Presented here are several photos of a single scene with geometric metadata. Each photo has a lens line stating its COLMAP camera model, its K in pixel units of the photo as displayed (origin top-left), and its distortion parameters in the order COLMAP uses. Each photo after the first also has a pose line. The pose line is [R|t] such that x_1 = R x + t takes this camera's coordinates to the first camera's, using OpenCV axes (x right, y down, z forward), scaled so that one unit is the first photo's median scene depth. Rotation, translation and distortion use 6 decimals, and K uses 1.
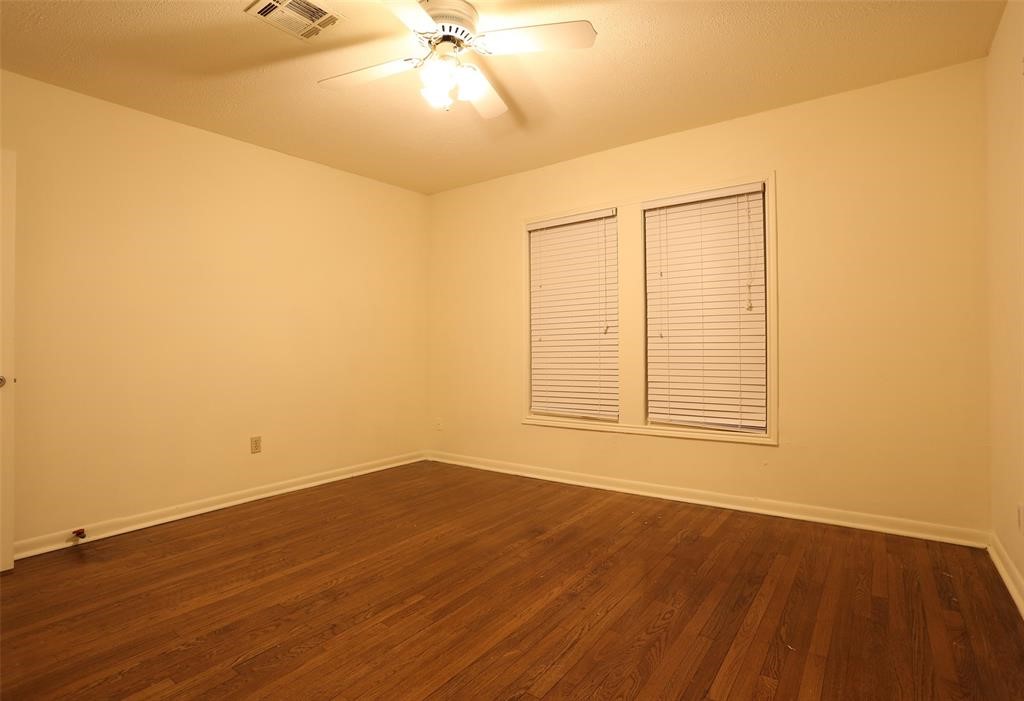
lens RADIAL K [[505.4, 0, 512.0], [0, 505.4, 350.5], [0, 0, 1]] dist [-0.060397, 0.000715]
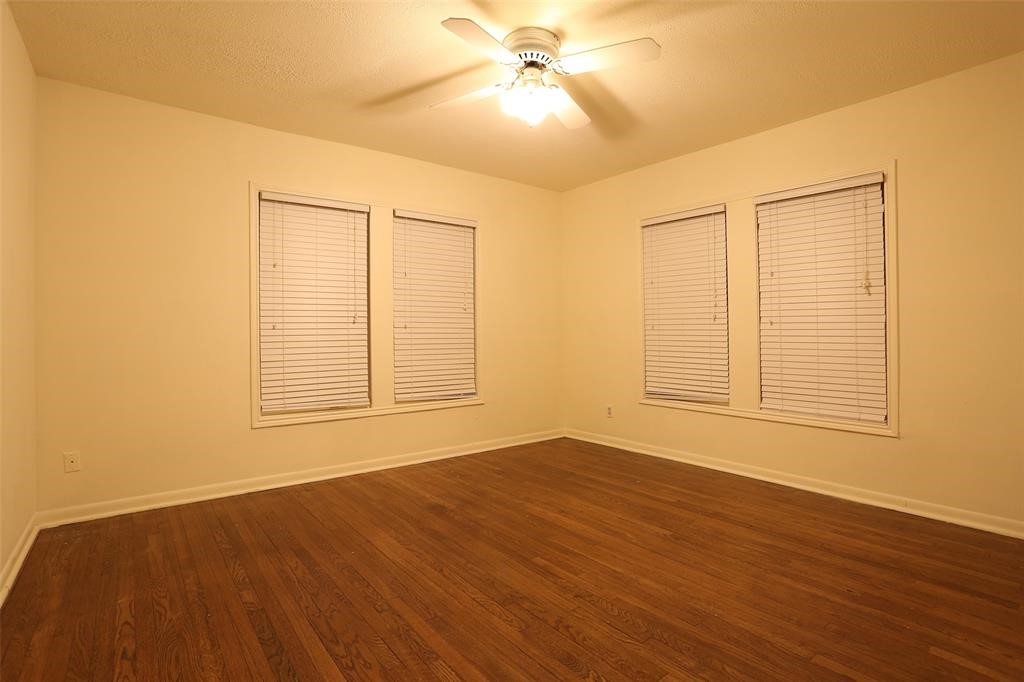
lens RADIAL K [[497.8, 0, 512.0], [0, 497.8, 341.0], [0, 0, 1]] dist [-0.046595, 0.000545]
pose [[0.269541, -0.002930, 0.962985, -0.964664], [0.003191, 0.999993, 0.002149, 0.002143], [-0.962984, 0.002494, 0.269548, 0.573398]]
